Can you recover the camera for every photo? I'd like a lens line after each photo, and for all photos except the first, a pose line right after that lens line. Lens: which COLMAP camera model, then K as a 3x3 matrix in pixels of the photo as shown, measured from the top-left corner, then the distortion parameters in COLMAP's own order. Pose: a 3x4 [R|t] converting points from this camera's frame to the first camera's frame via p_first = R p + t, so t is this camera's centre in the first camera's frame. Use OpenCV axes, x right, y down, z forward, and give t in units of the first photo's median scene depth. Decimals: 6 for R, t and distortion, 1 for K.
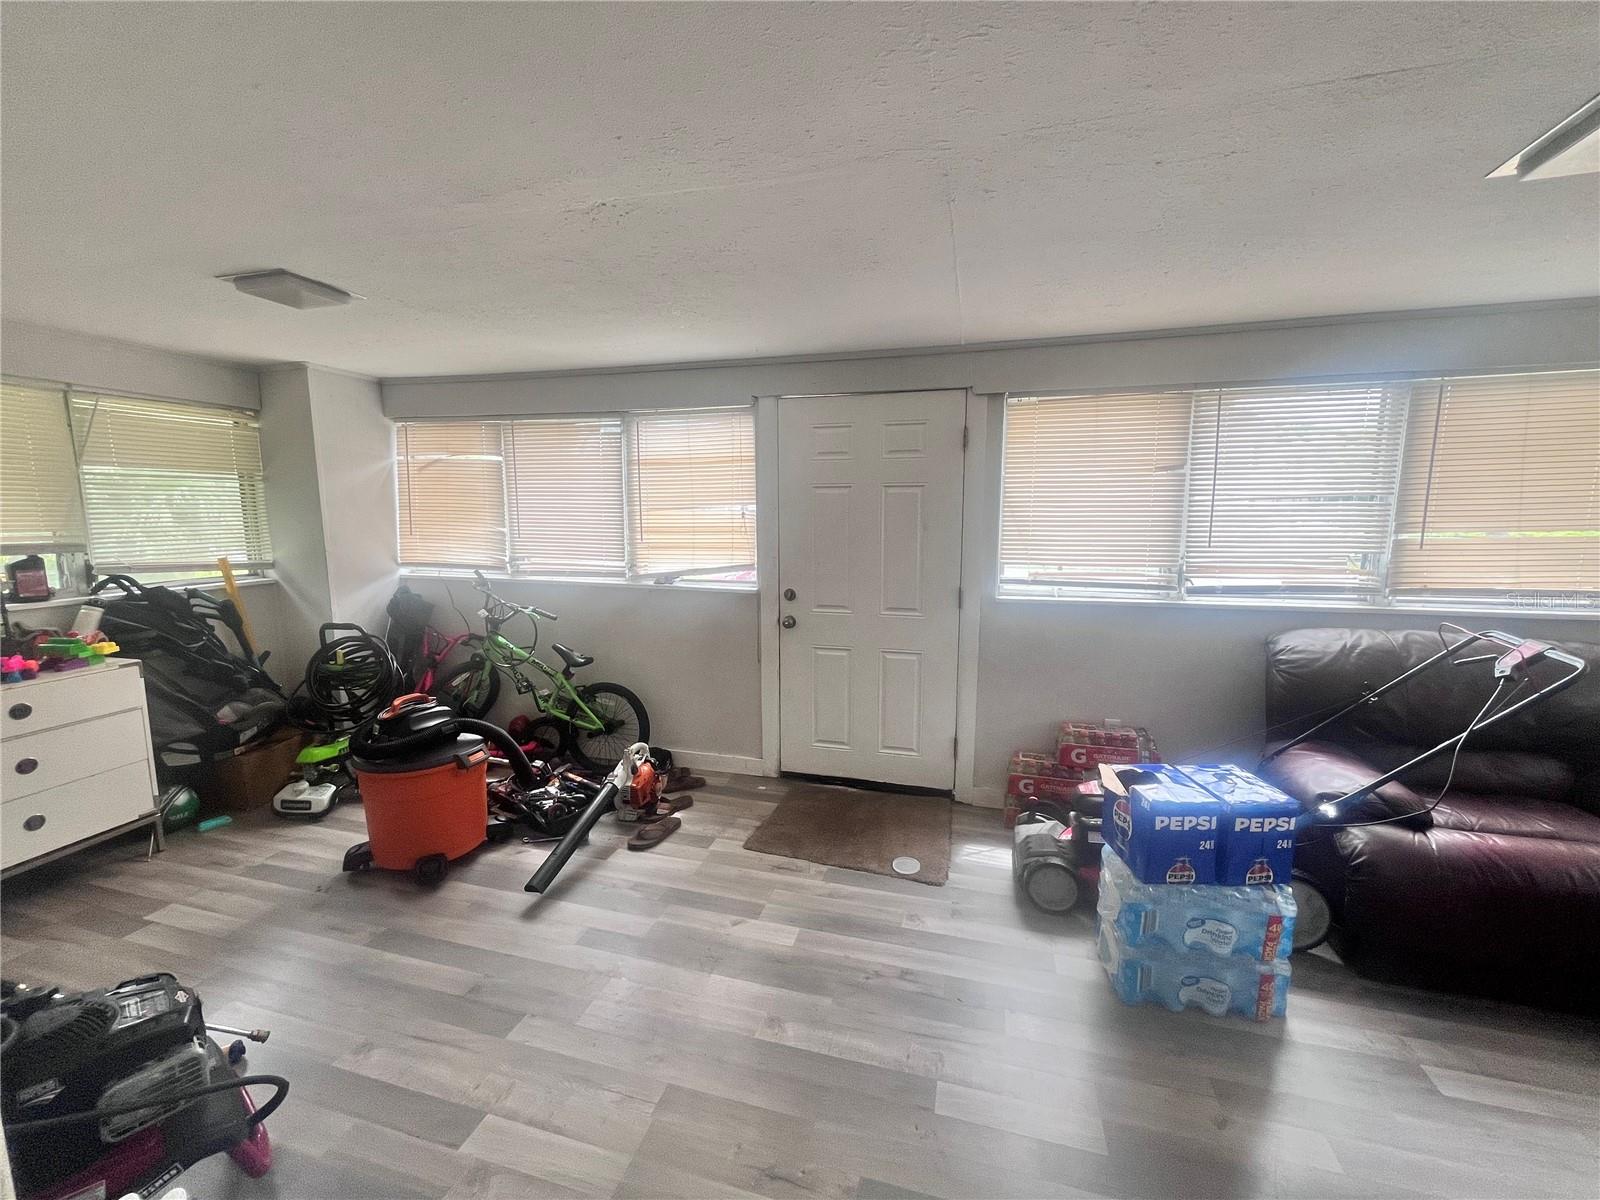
lens RADIAL K [[649.1, 0, 793.3], [0, 649.1, 598.7], [0, 0, 1]] dist [-0.001507, -0.000721]
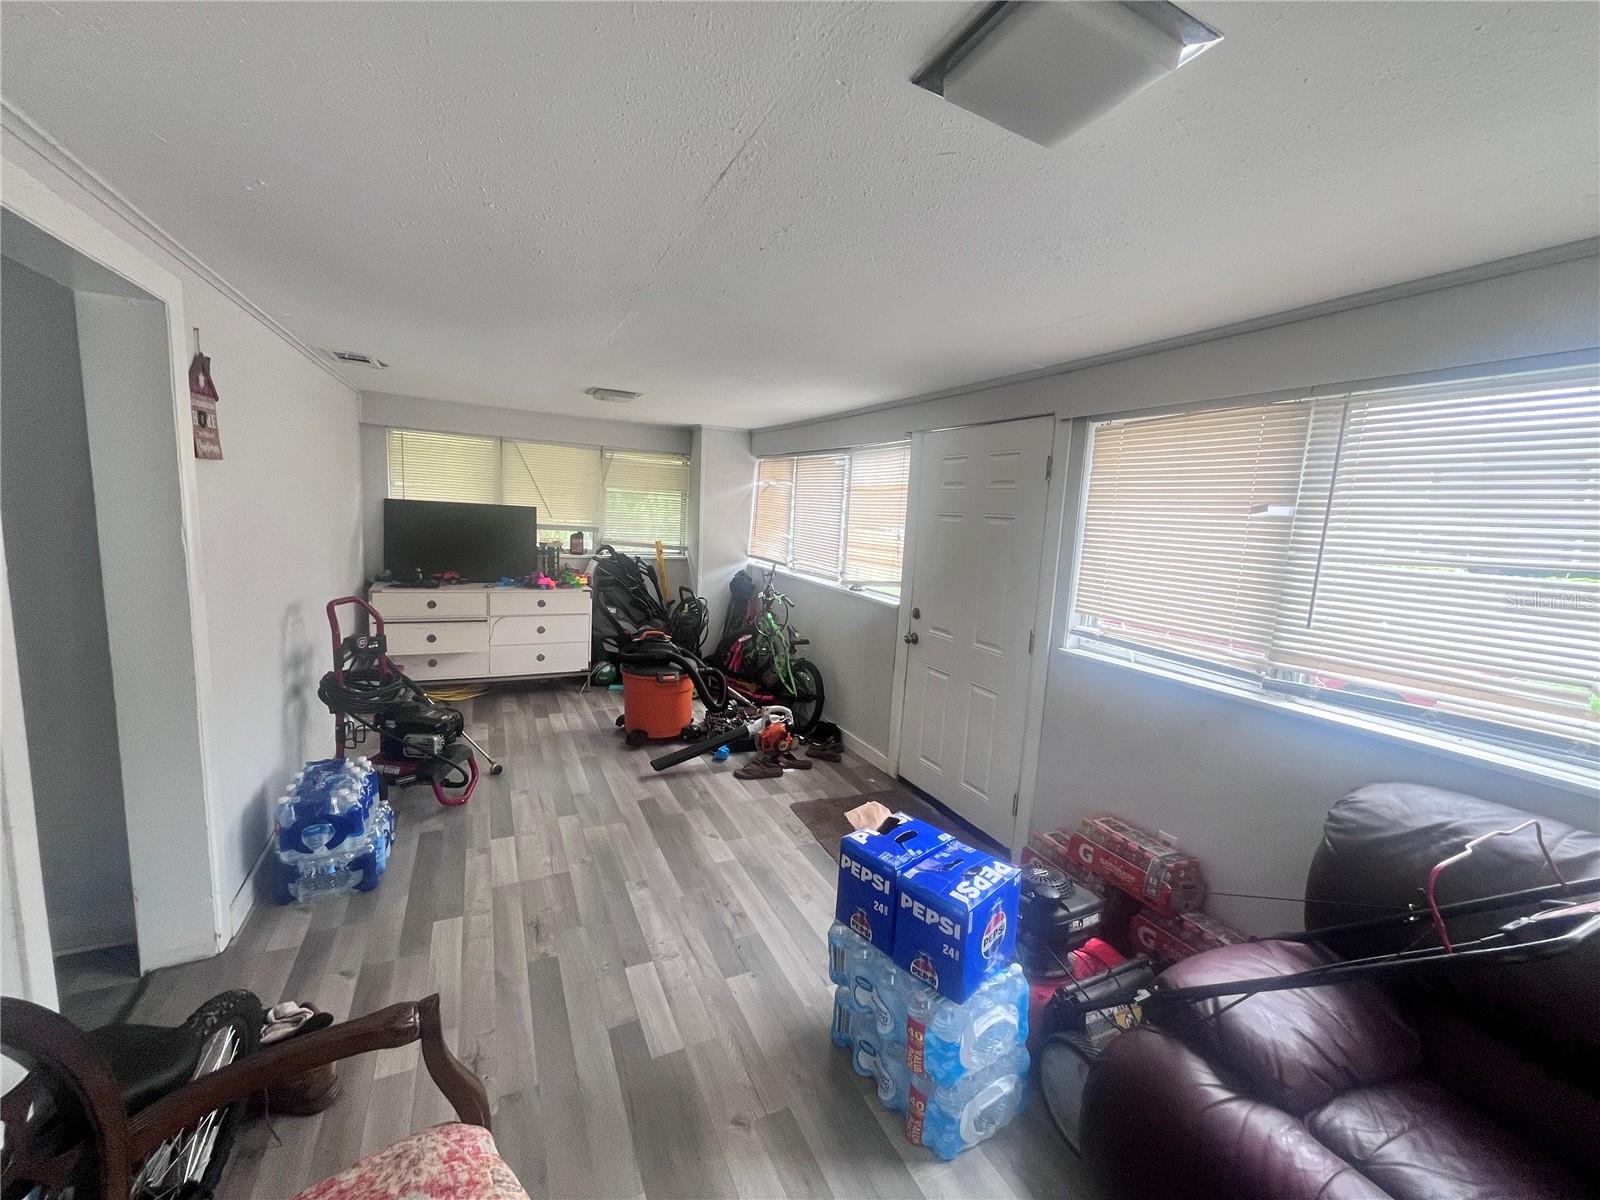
lens RADIAL K [[649.1, 0, 804.3], [0, 649.1, 600.8], [0, 0, 1]] dist [-0.001507, -0.000721]
pose [[0.663529, 0.139441, -0.735041, 0.723631], [-0.156405, 0.986622, 0.045979, -0.051648], [0.731619, 0.084455, 0.676462, 0.148605]]
